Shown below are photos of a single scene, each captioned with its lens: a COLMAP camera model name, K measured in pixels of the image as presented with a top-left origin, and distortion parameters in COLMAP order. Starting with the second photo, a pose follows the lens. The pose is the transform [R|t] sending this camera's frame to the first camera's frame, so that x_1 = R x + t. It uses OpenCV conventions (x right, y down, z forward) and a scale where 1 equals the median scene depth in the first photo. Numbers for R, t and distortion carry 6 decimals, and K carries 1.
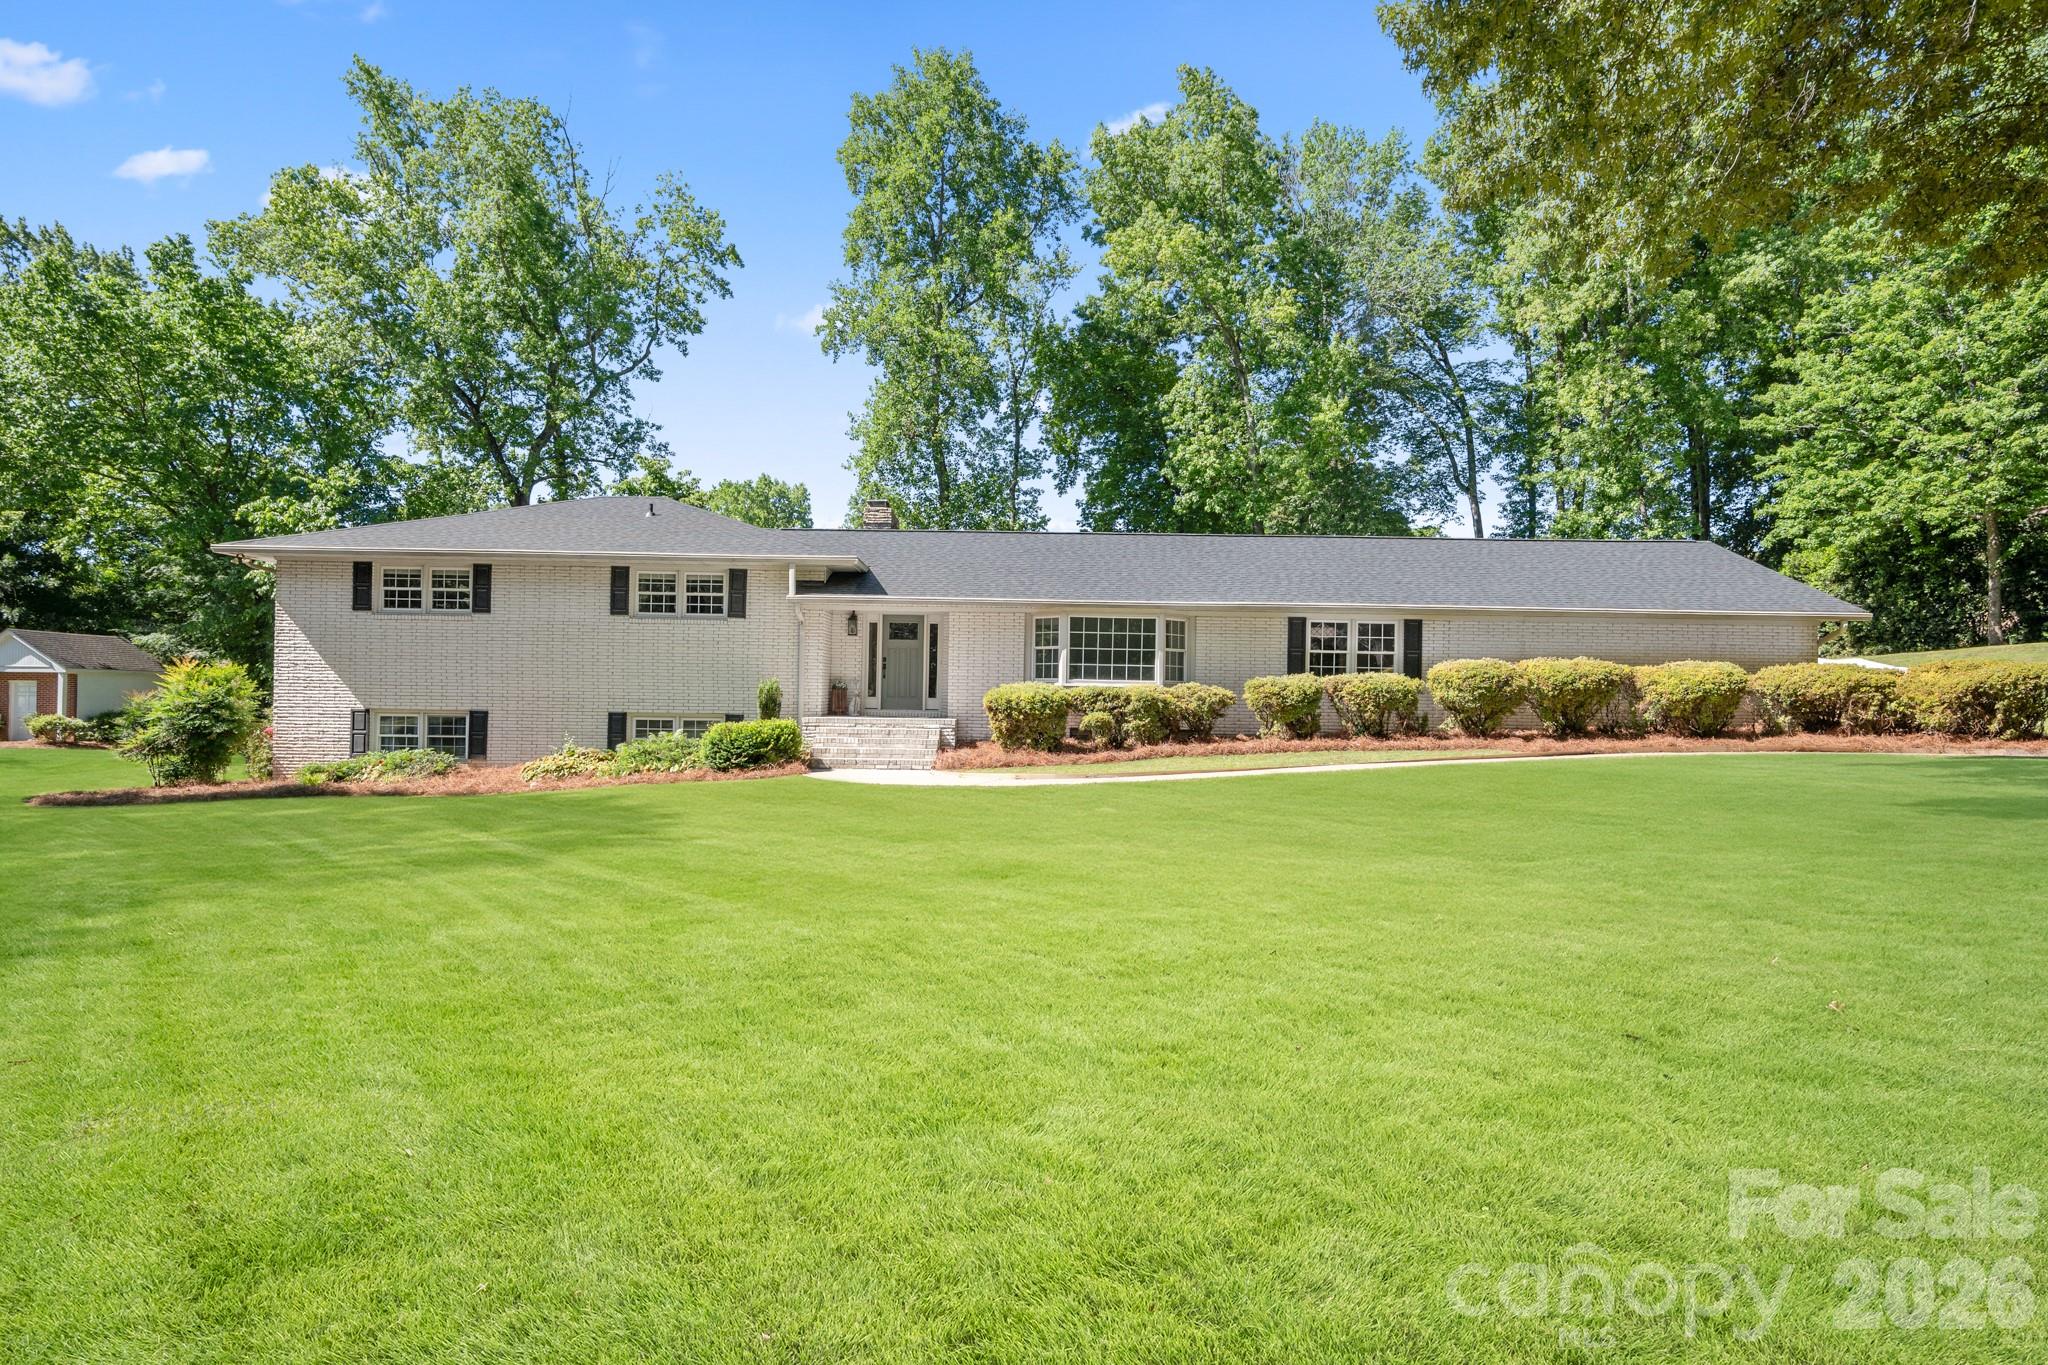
lens RADIAL K [[1091.2, 0, 1021.4], [0, 1091.2, 678.4], [0, 0, 1]] dist [0.005477, 0.000470]
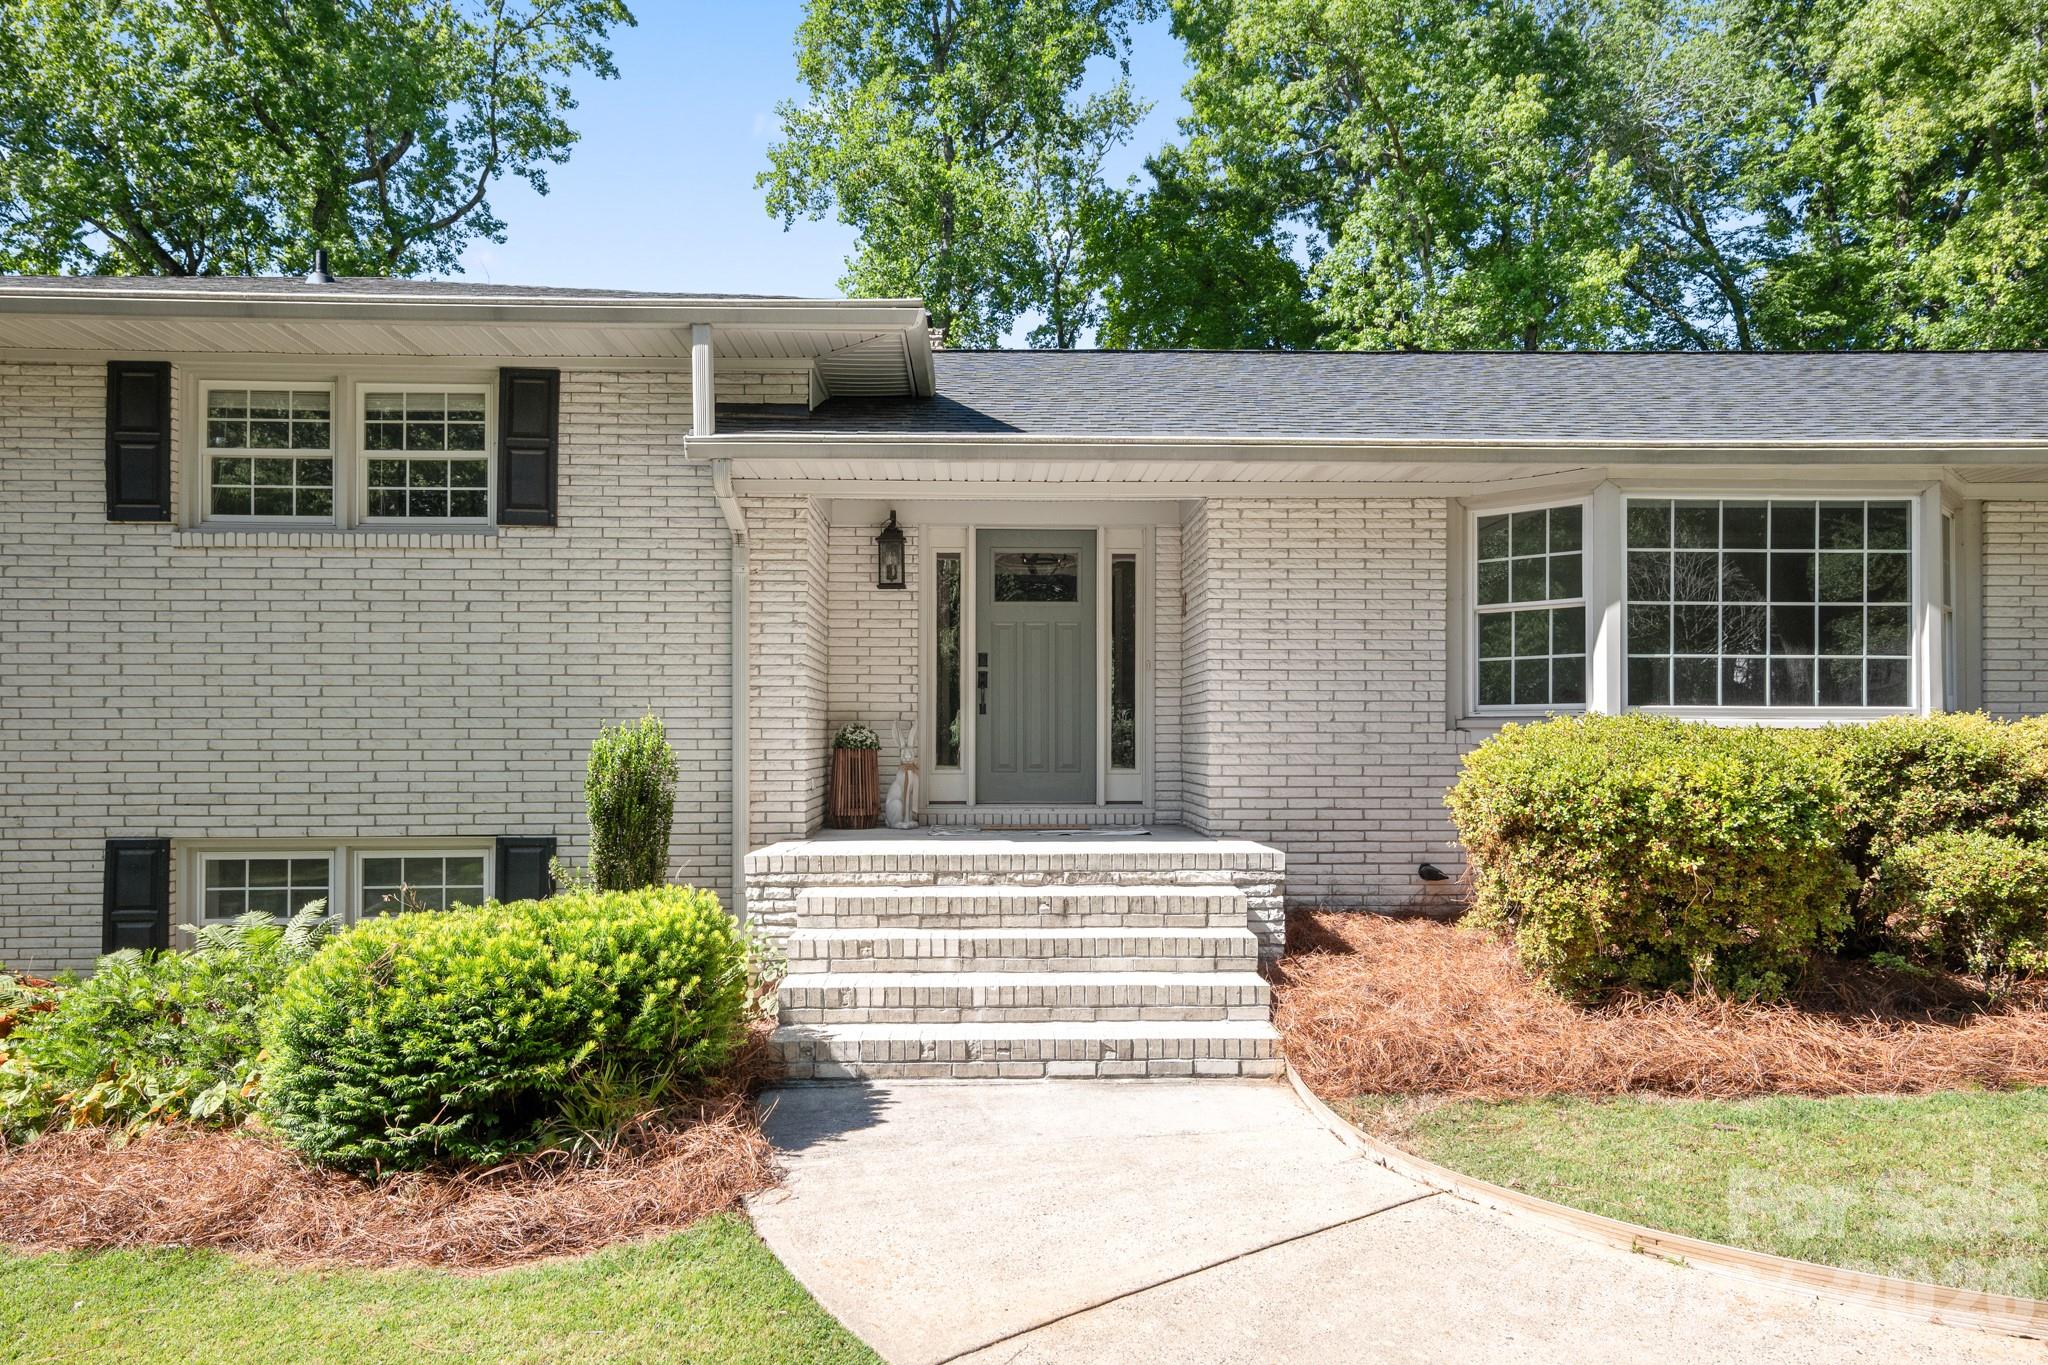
lens RADIAL K [[1202.6, 0, 1024.1], [0, 1202.6, 694.8], [0, 0, 1]] dist [0.006022, 0.001217]
pose [[0.999378, -0.016666, 0.031090, -0.125297], [0.017284, 0.999656, -0.019734, 0.001377], [-0.030751, 0.020259, 0.999322, 0.625598]]
